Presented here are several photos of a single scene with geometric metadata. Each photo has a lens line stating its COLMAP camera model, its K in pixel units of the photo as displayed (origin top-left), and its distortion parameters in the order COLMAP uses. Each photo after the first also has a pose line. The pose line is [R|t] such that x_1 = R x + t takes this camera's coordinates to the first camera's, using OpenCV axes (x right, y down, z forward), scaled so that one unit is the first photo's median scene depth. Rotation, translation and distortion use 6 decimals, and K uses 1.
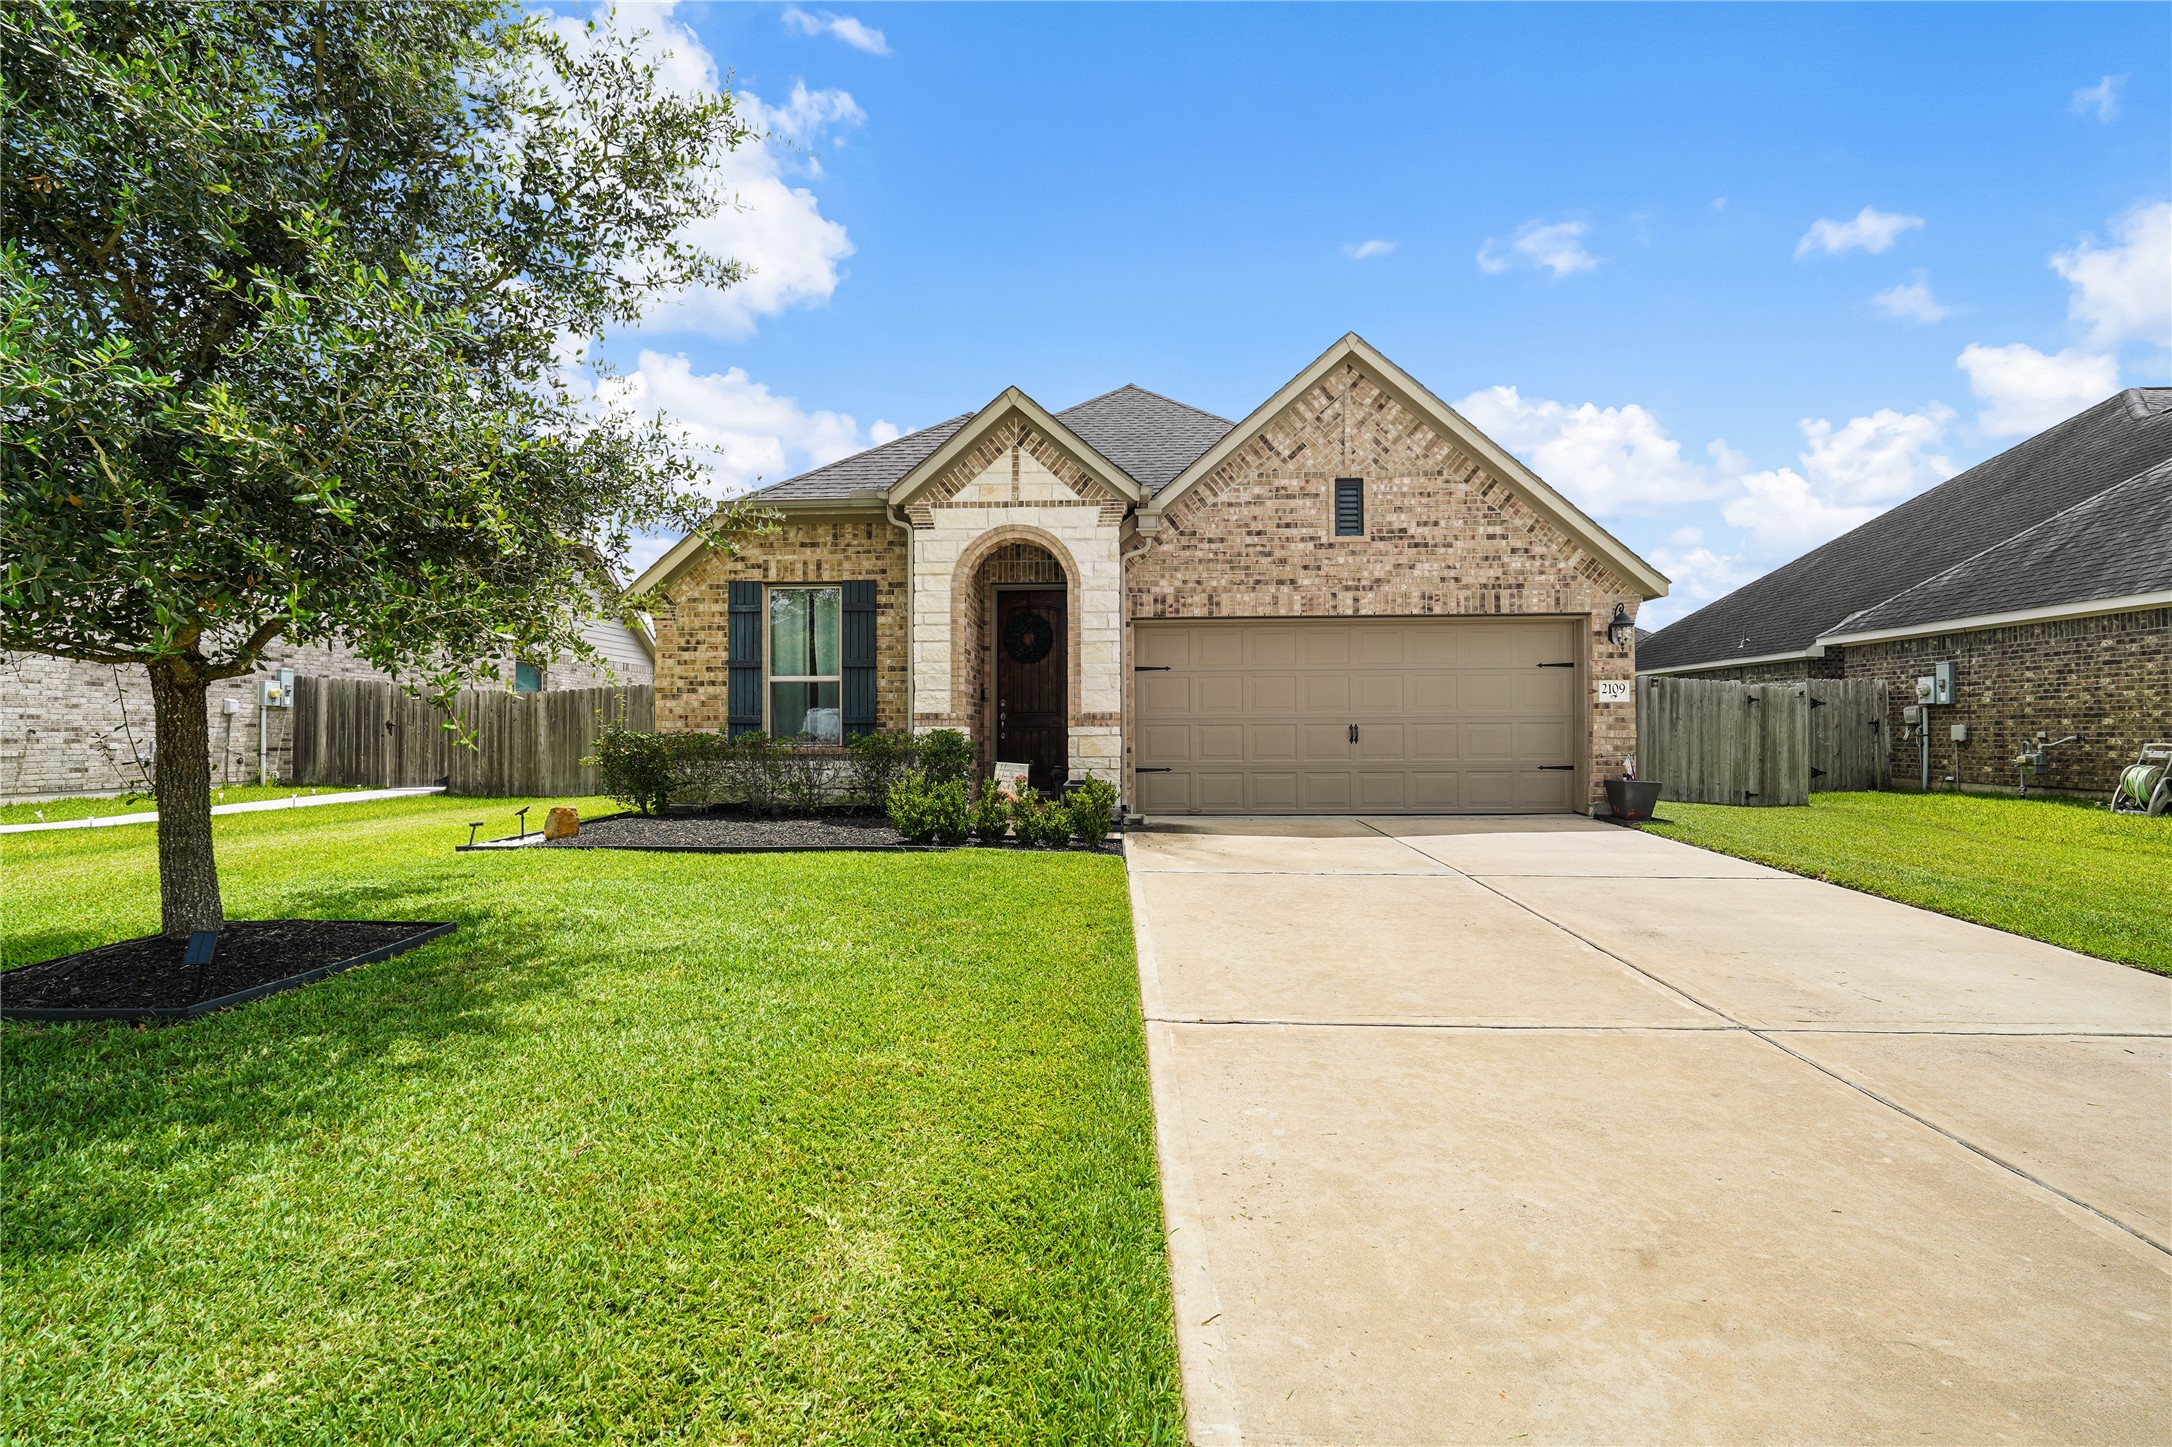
lens RADIAL K [[993.7, 0, 1087.3], [0, 993.7, 721.2], [0, 0, 1]] dist [-0.001908, 0.000229]
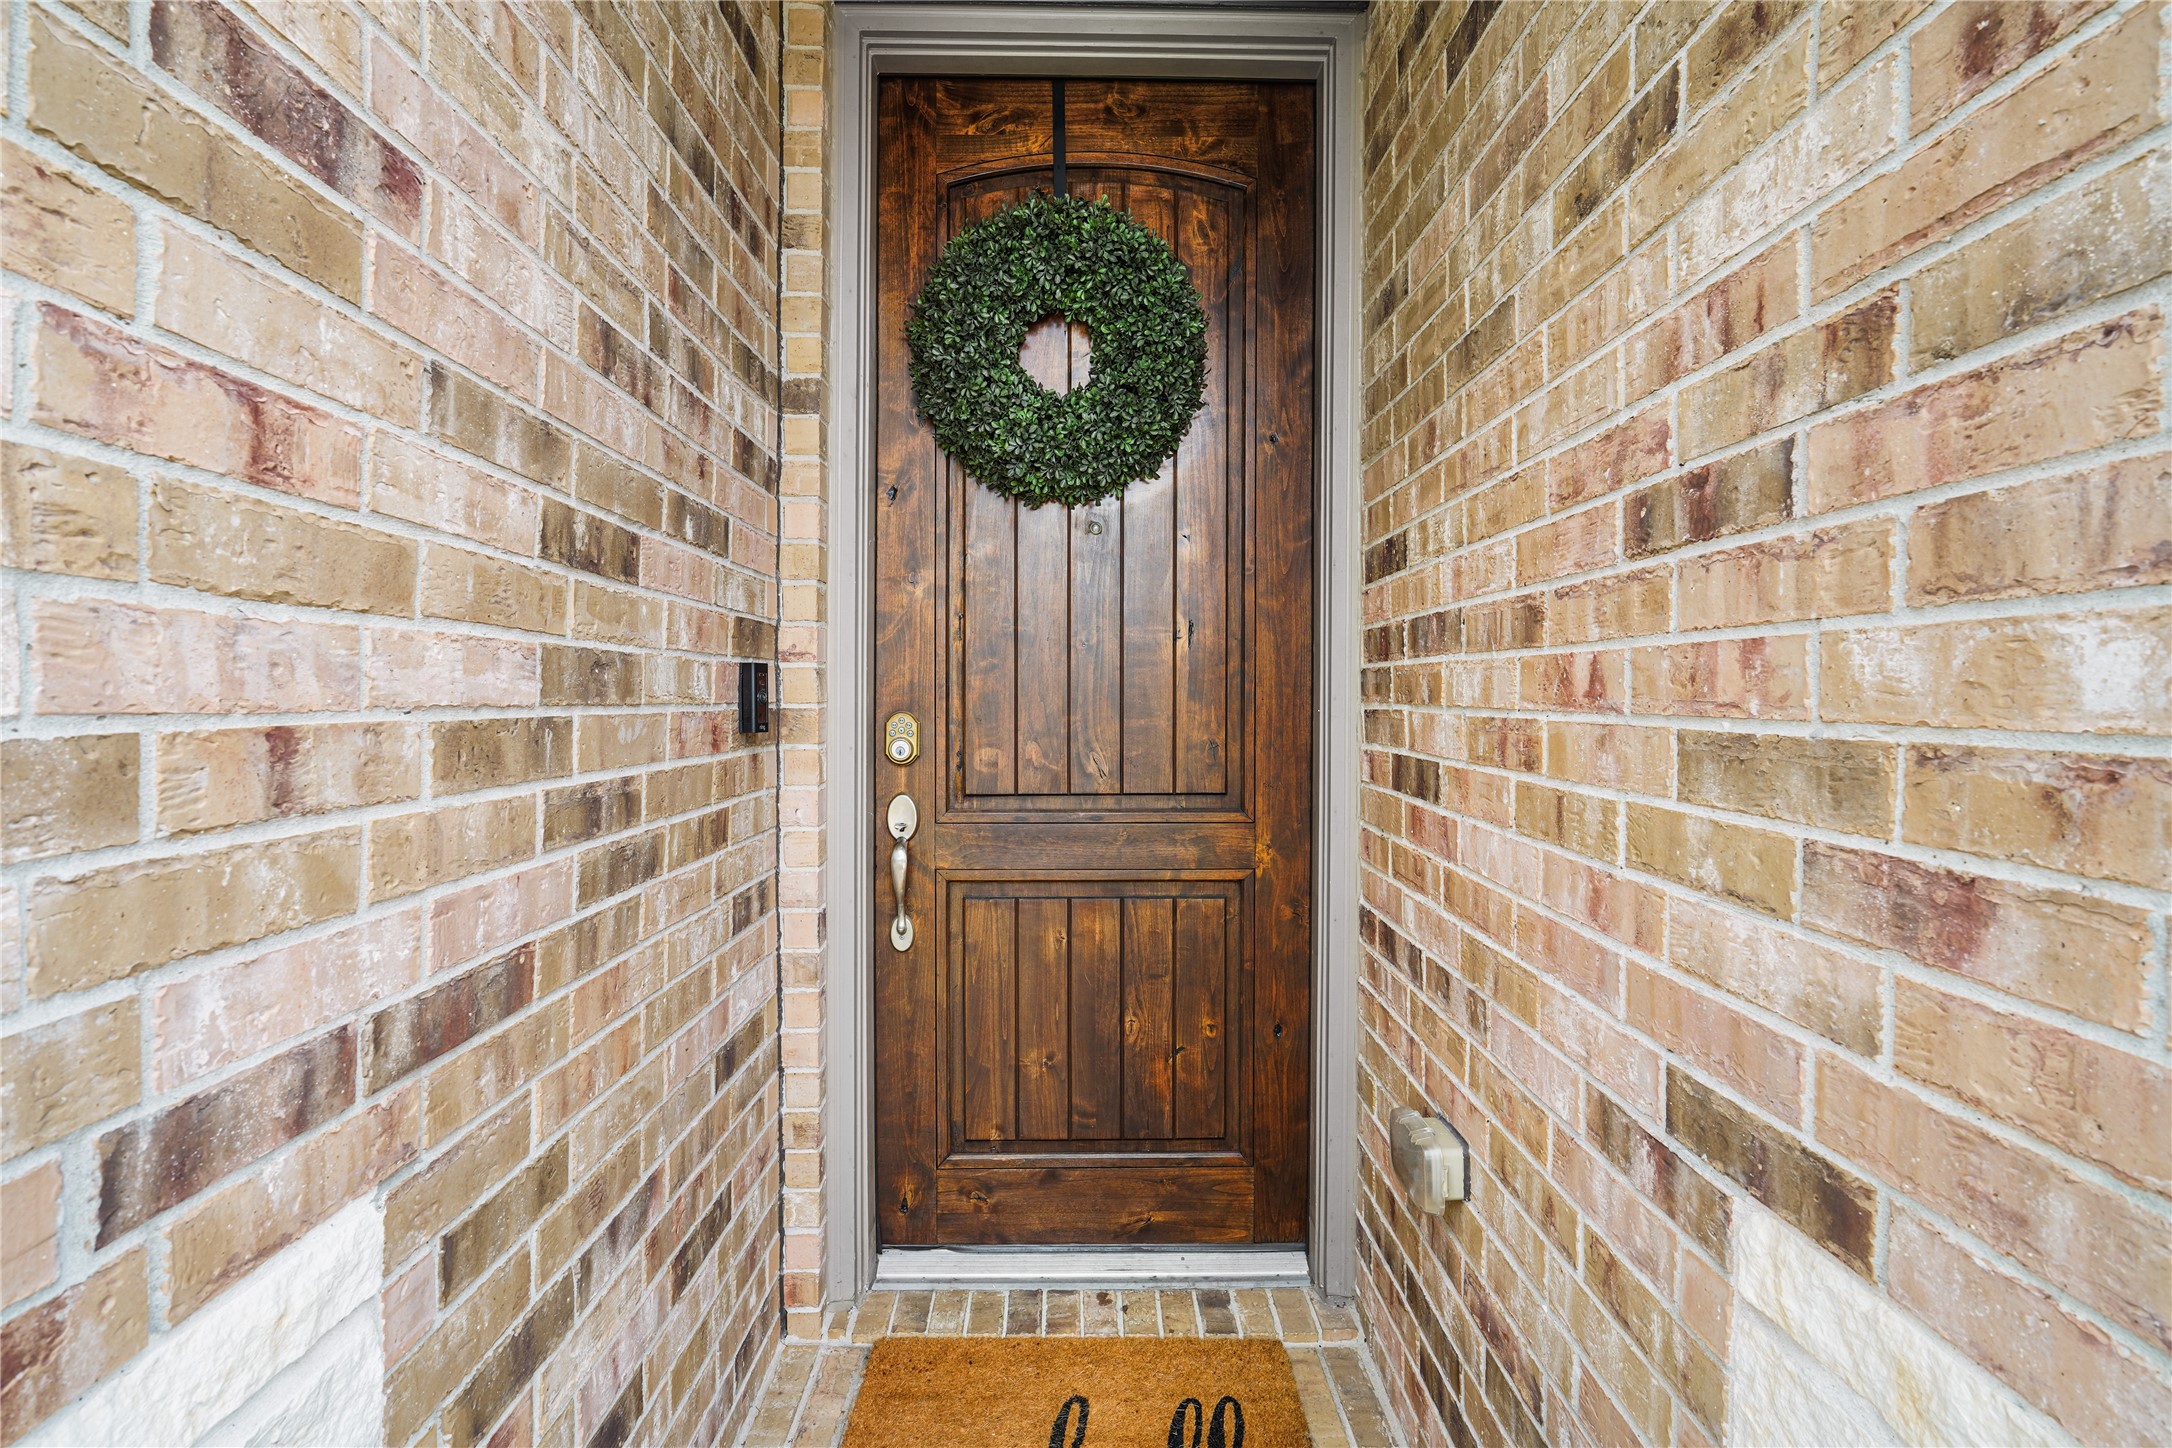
lens RADIAL K [[993.7, 0, 1089.1], [0, 993.7, 709.9], [0, 0, 1]] dist [-0.001908, 0.000229]
pose [[0.995362, -0.000242, 0.096195, -0.070373], [-0.000435, 0.999975, 0.007021, -0.024399], [-0.096195, -0.007030, 0.995338, 0.832114]]
